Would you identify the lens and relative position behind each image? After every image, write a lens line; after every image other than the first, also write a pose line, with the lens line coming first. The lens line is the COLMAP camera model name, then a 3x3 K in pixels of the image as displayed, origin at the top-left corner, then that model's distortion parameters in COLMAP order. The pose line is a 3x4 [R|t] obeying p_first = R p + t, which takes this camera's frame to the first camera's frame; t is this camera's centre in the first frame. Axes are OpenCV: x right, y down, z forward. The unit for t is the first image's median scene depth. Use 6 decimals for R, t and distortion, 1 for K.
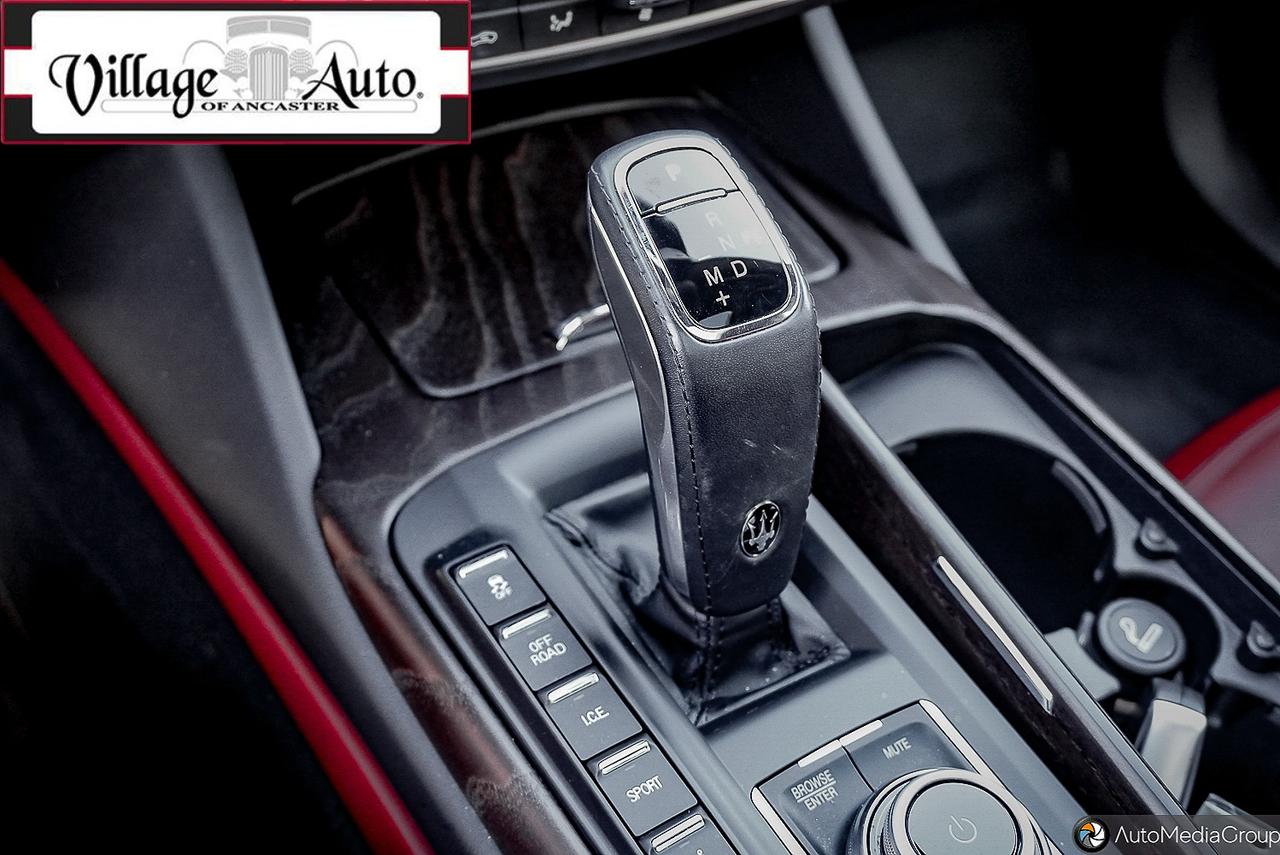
lens RADIAL K [[1539.0, 0, 640.0], [0, 1539.0, 427.5], [0, 0, 1]] dist [0.049618, 0.011346]
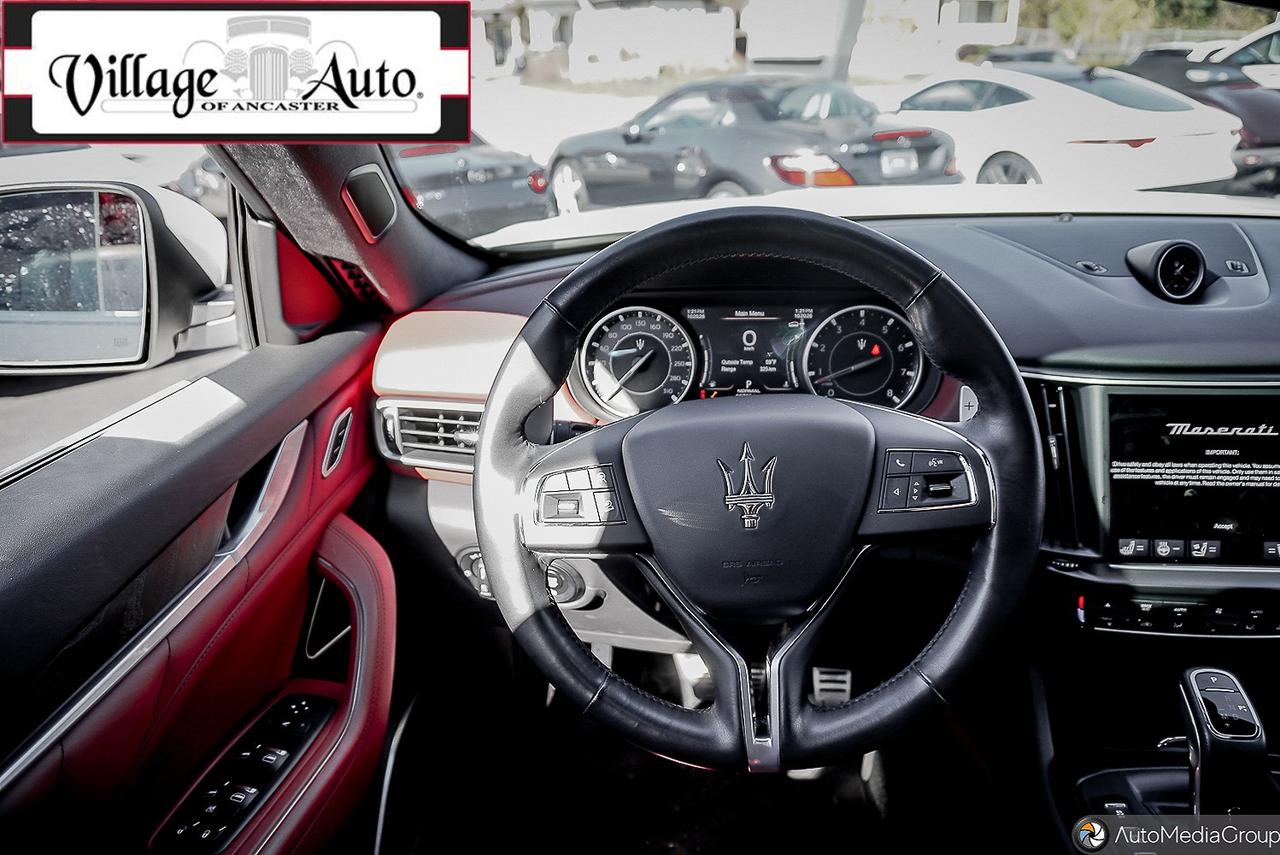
lens RADIAL K [[877.6, 0, 640.0], [0, 877.6, 427.5], [0, 0, 1]] dist [-0.056378, 0.029597]
pose [[0.802685, 0.100074, -0.587948, 0.049543], [-0.347576, 0.879598, -0.324806, 0.277732], [0.484652, 0.465073, 0.740823, -0.833894]]
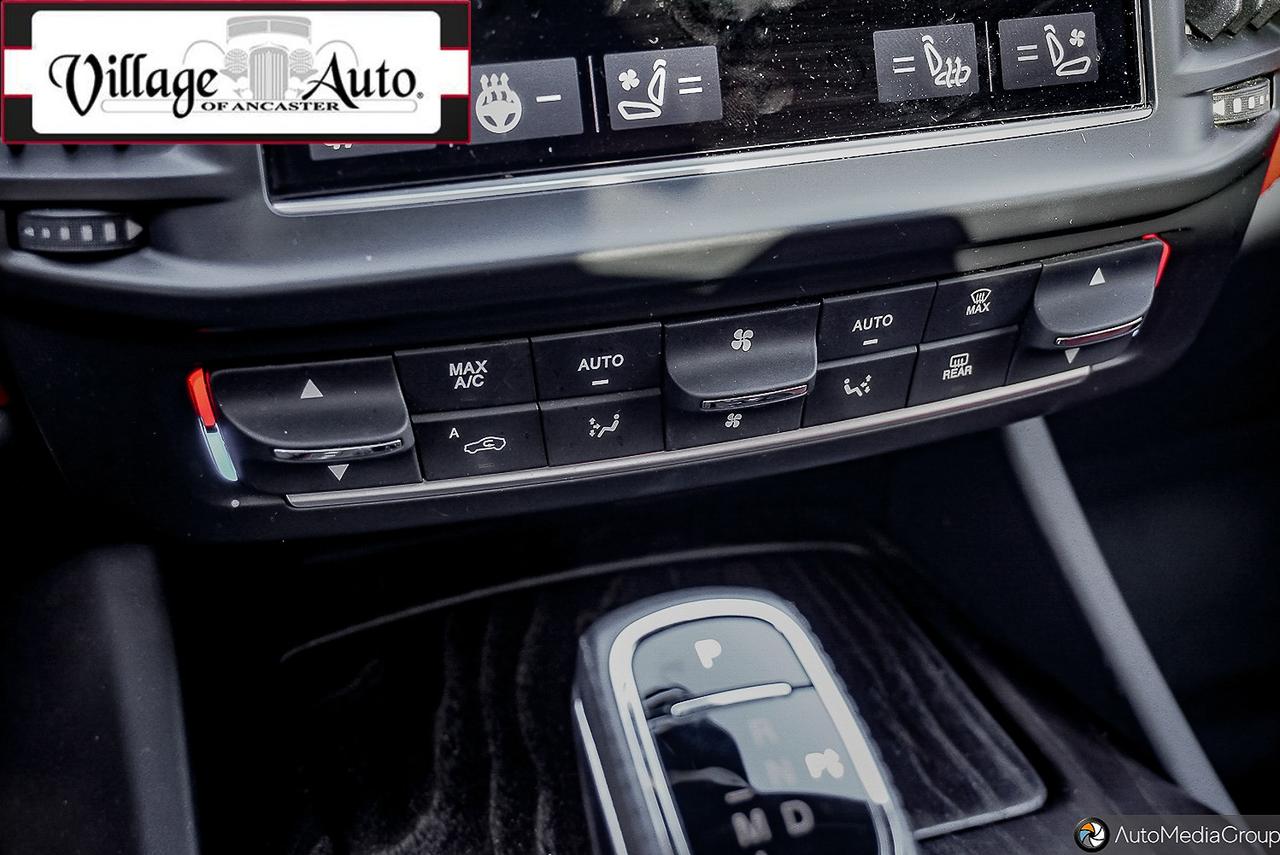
lens RADIAL K [[1783.8, 0, 640.0], [0, 1783.8, 427.5], [0, 0, 1]] dist [0.009371, 0.024944]
pose [[0.985753, 0.033474, -0.164832, 0.096115], [-0.076894, 0.961277, -0.264639, -0.050125], [0.149591, 0.273544, 0.950156, 0.235581]]
